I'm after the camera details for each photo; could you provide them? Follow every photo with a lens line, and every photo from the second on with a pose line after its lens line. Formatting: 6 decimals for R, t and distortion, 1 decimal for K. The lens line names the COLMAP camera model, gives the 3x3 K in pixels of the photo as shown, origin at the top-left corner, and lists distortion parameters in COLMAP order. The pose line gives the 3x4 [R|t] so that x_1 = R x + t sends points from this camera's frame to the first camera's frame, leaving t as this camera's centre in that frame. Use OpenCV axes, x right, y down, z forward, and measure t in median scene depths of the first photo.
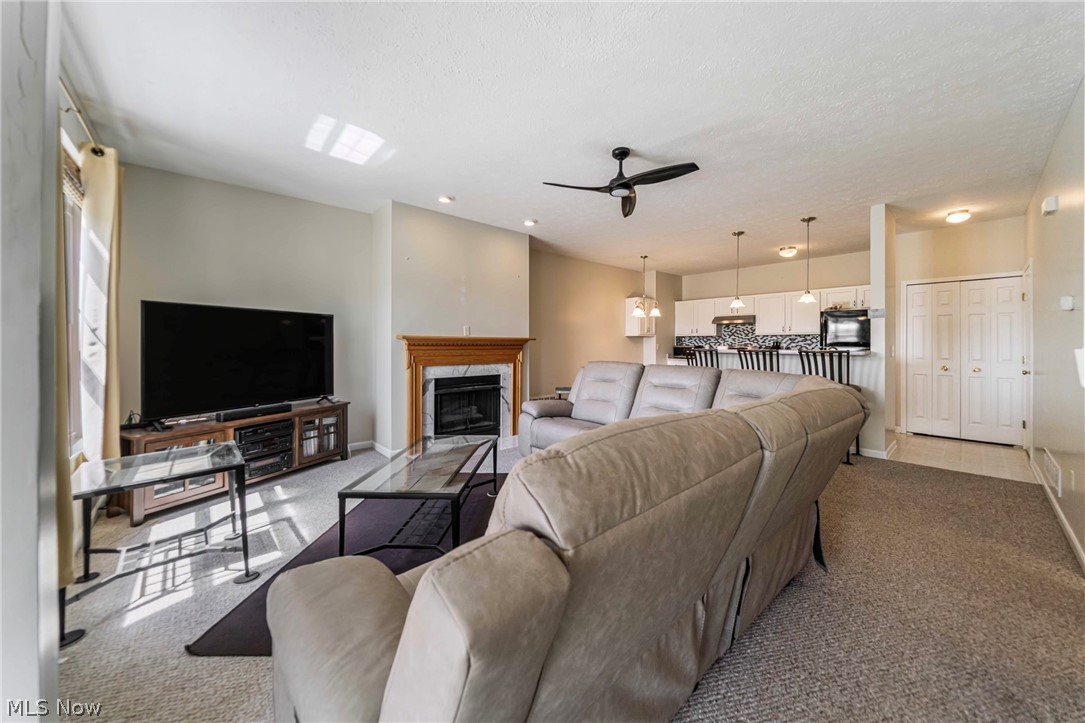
lens RADIAL K [[381.8, 0, 543.6], [0, 381.8, 345.6], [0, 0, 1]] dist [-0.000424, -0.000110]
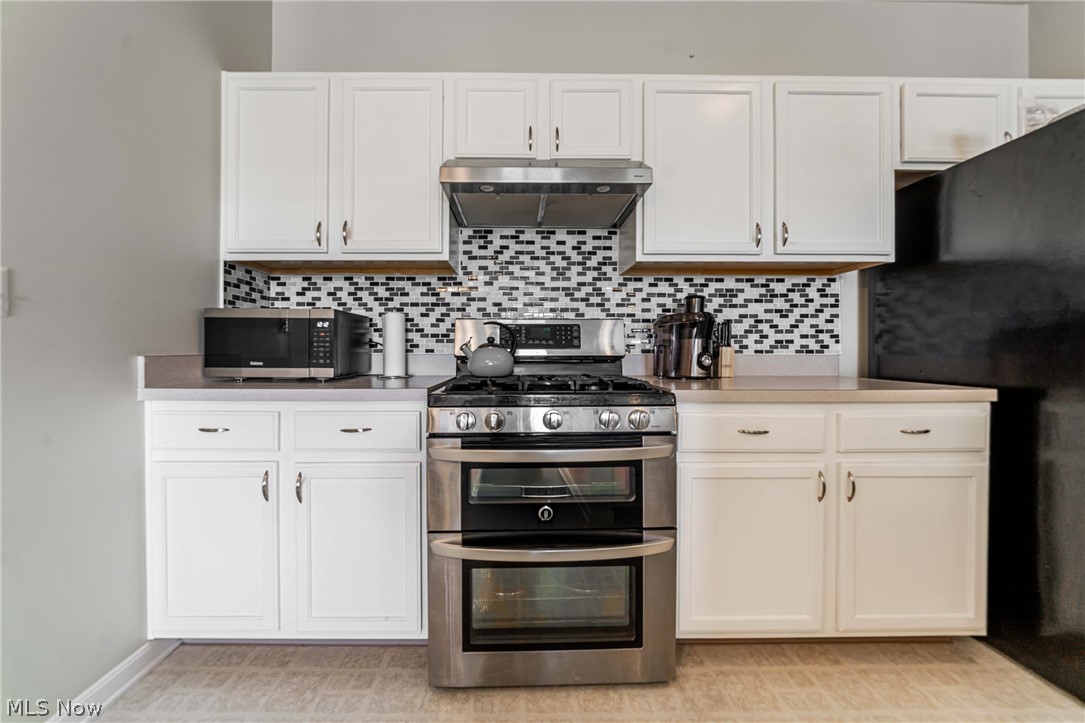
lens RADIAL K [[381.8, 0, 543.6], [0, 381.8, 345.6], [0, 0, 1]] dist [-0.000424, -0.000110]
pose [[0.652009, -0.003653, 0.758202, 0.367000], [0.000660, 0.999991, 0.004250, 0.018260], [-0.758211, -0.002271, 0.652005, 0.913553]]
